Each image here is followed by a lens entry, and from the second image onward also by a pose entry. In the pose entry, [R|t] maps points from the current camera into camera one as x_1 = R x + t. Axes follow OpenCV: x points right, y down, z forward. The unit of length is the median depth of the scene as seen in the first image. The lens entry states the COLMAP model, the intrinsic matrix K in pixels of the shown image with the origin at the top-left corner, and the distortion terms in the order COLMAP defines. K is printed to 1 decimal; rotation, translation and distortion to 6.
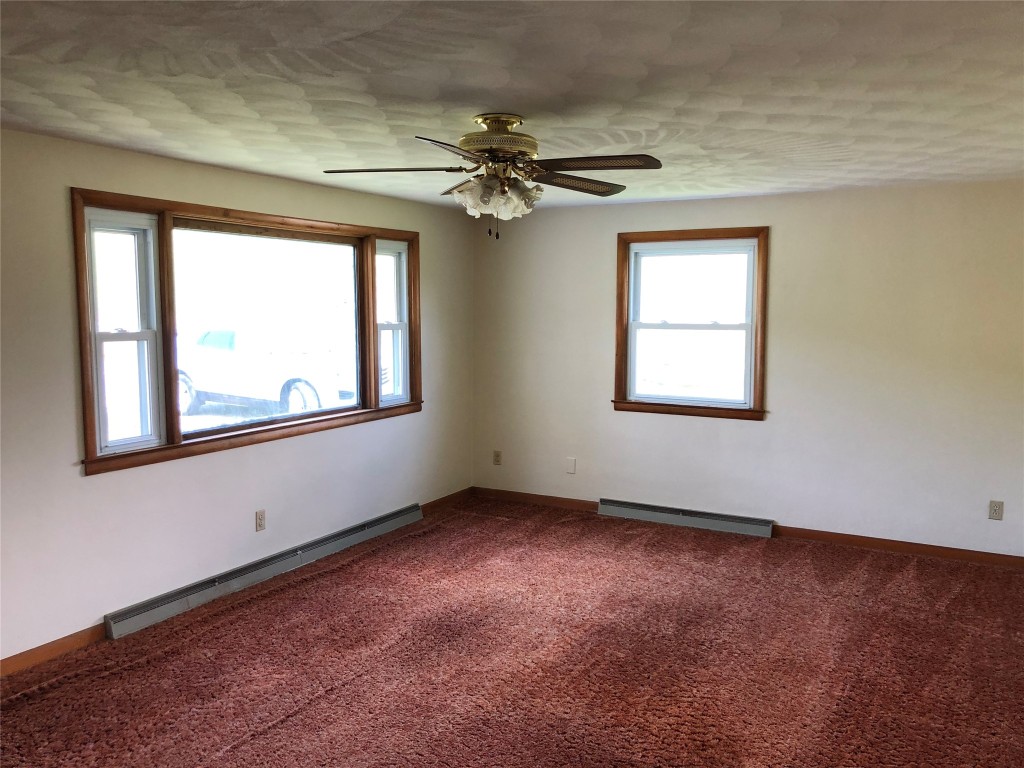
lens RADIAL K [[840.4, 0, 512.0], [0, 840.4, 384.0], [0, 0, 1]] dist [0.007614, 0.005023]
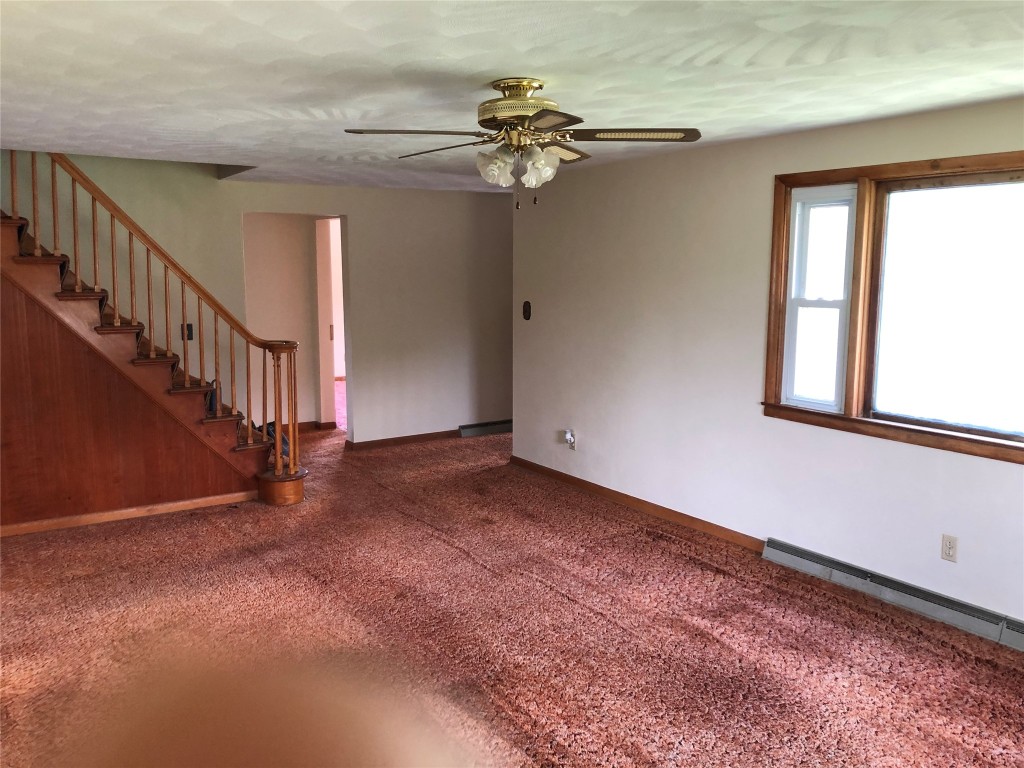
lens RADIAL K [[835.1, 0, 512.0], [0, 835.1, 384.0], [0, 0, 1]] dist [0.081798, 0.000963]
pose [[-0.452597, 0.128008, -0.882479, 0.674351], [-0.088486, 0.978311, 0.187291, -0.121386], [0.887314, 0.162854, -0.431454, 1.109303]]
